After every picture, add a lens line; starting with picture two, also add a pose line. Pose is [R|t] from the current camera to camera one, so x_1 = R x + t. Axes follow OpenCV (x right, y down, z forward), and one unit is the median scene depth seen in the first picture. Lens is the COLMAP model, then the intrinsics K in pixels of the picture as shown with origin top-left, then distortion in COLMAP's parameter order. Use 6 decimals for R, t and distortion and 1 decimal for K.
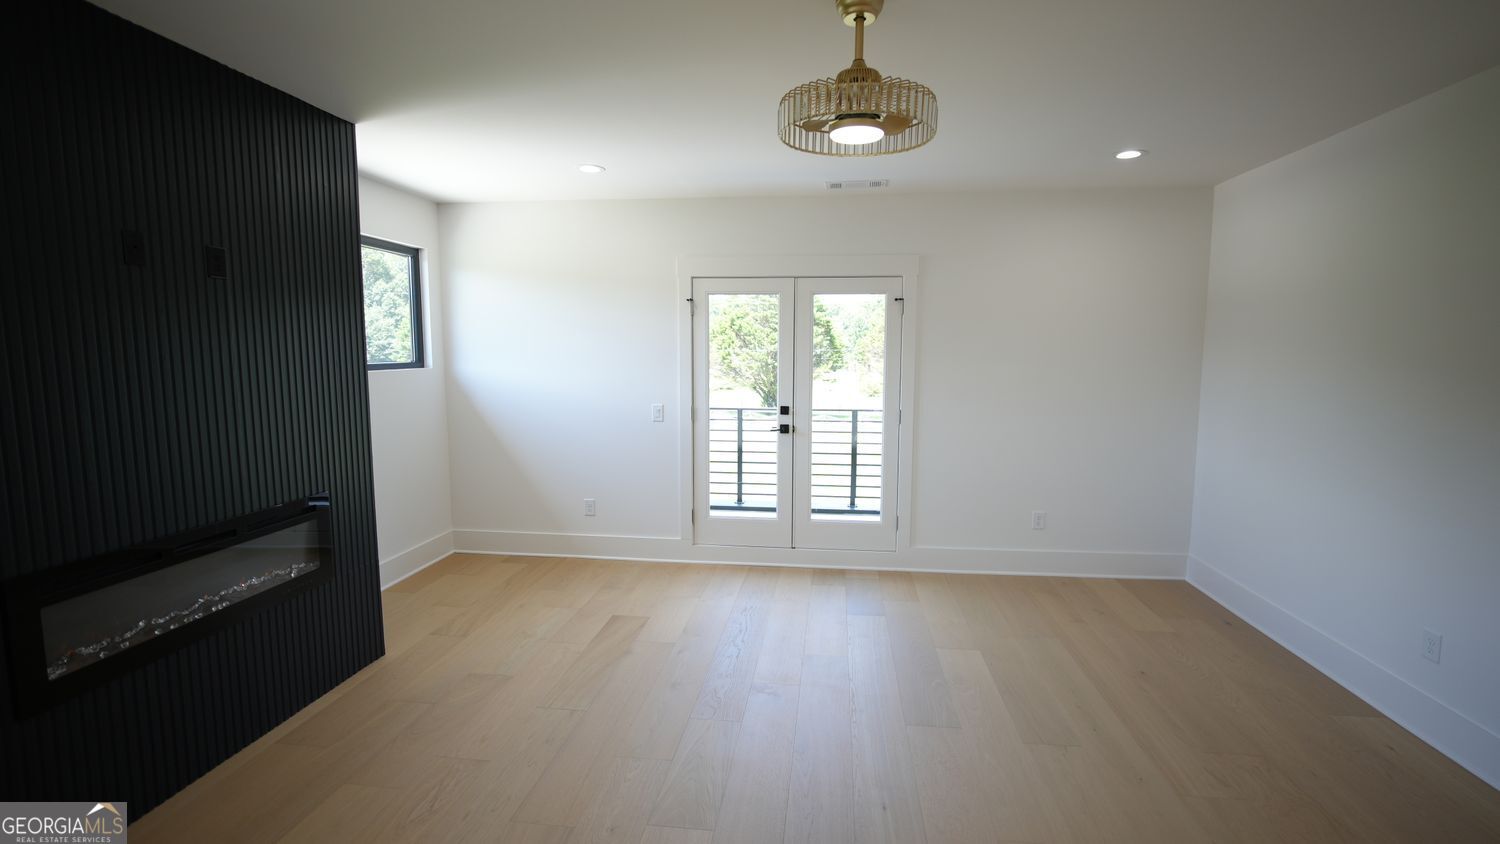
lens RADIAL K [[682.3, 0, 750.5], [0, 682.3, 417.8], [0, 0, 1]] dist [-0.030248, 0.013479]
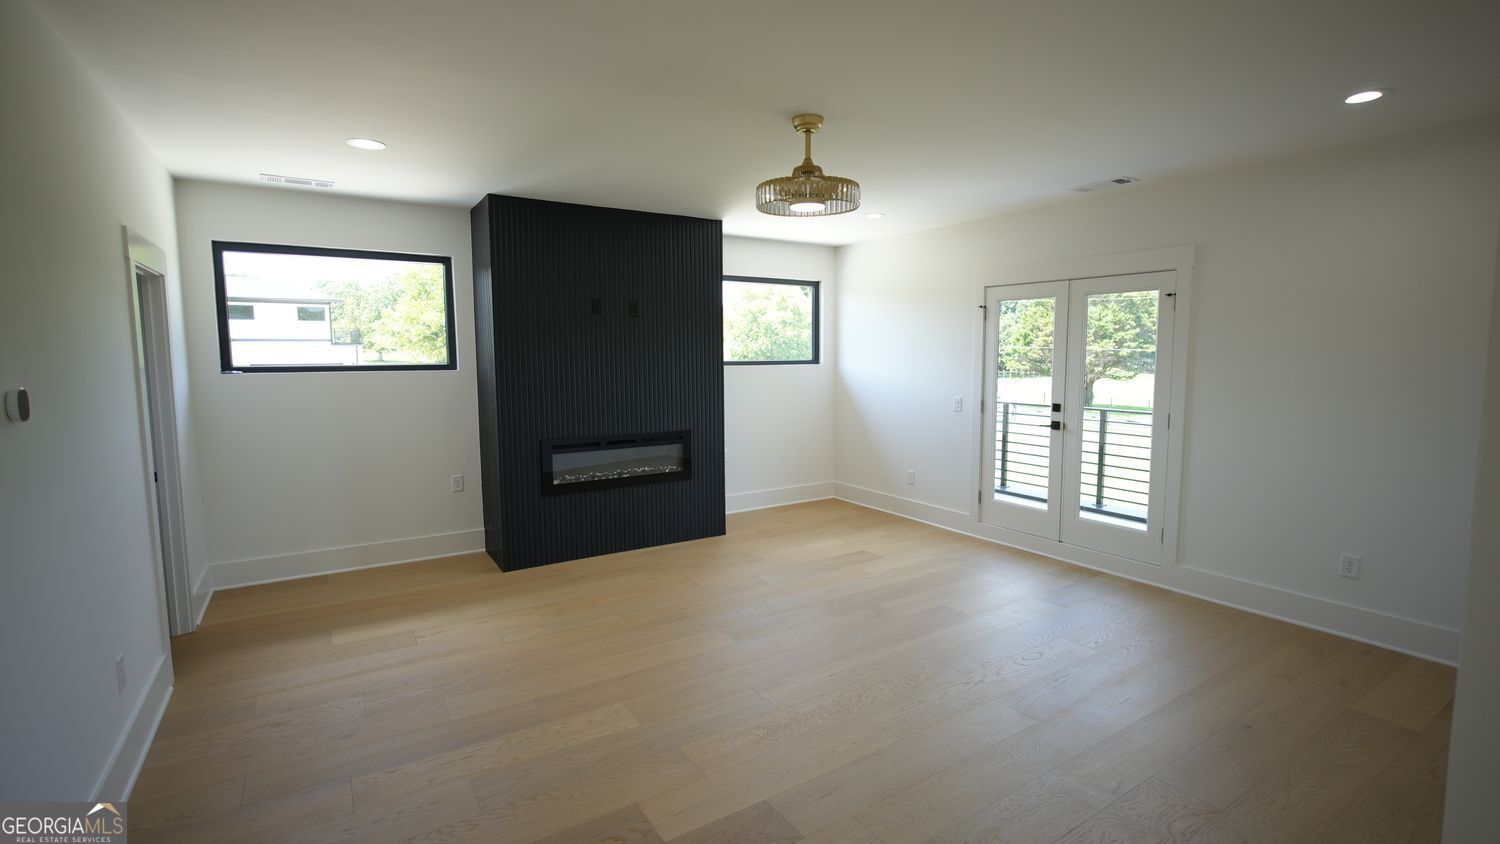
lens RADIAL K [[681.4, 0, 750.2], [0, 681.4, 412.9], [0, 0, 1]] dist [-0.029586, -0.000155]
pose [[0.633852, 0.062451, -0.770929, 0.552458], [-0.072448, 0.997147, 0.021210, 0.009306], [0.770054, 0.042408, 0.636568, -0.021866]]
